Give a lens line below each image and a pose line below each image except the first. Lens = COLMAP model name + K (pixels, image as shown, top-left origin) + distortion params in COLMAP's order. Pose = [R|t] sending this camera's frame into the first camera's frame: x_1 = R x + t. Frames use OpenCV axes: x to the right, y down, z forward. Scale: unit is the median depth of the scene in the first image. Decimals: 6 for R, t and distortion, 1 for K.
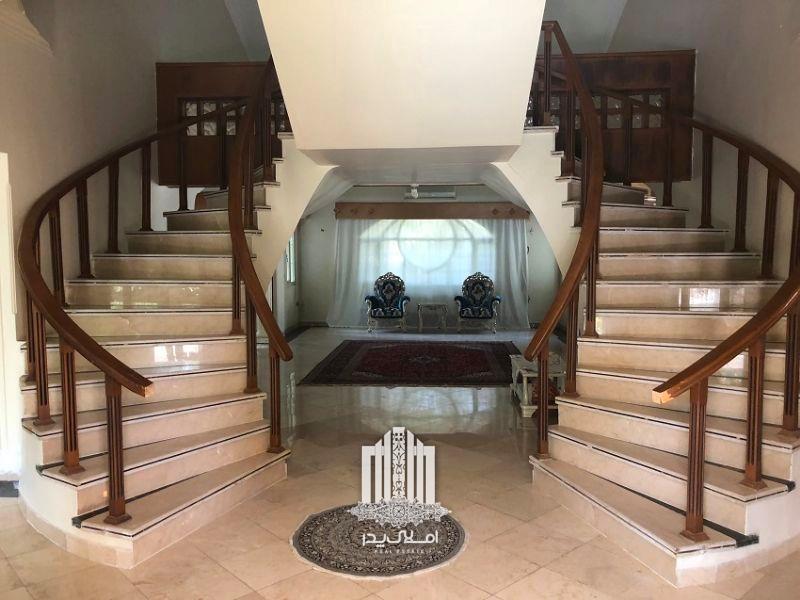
lens RADIAL K [[648.6, 0, 397.2], [0, 648.6, 305.3], [0, 0, 1]] dist [0.021147, -0.018455]
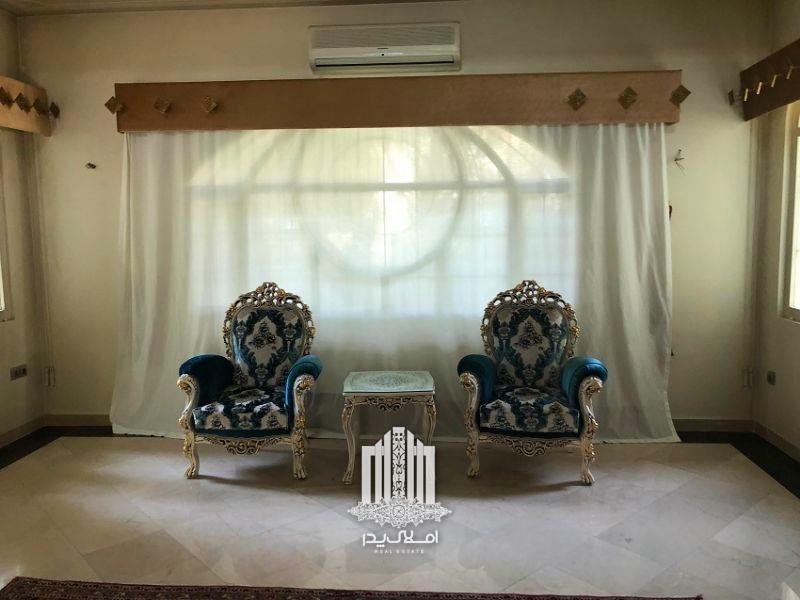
lens RADIAL K [[648.6, 0, 407.2], [0, 648.6, 294.2], [0, 0, 1]] dist [0.021147, -0.018455]
pose [[0.999936, -0.010054, -0.005267, 0.062582], [0.010126, 0.999851, 0.013973, -0.048667], [0.005126, -0.014025, 0.999889, 0.652814]]
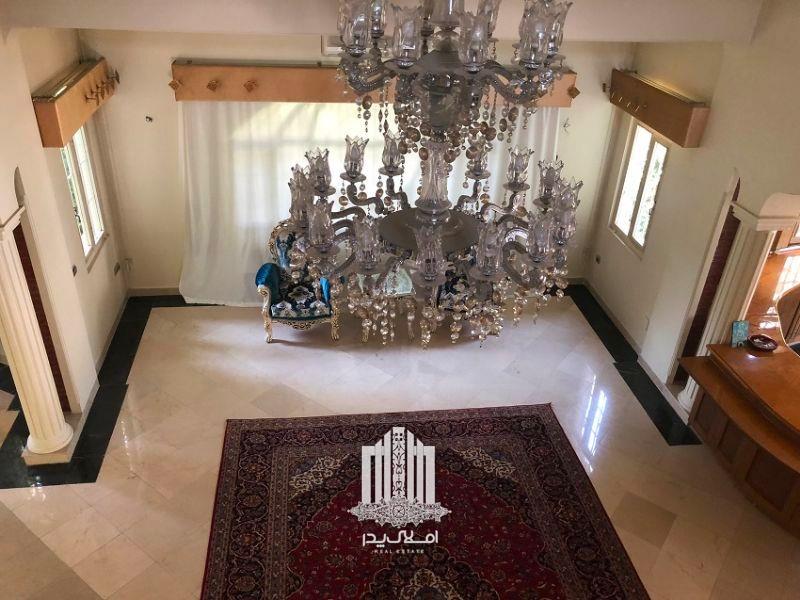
lens RADIAL K [[648.6, 0, 397.1], [0, 648.6, 299.8], [0, 0, 1]] dist [0.021147, -0.018455]
pose [[0.979734, -0.063274, 0.190045, -0.036987], [-0.026526, 0.899453, 0.436212, -0.212259], [-0.198537, -0.432413, 0.879546, 0.504285]]
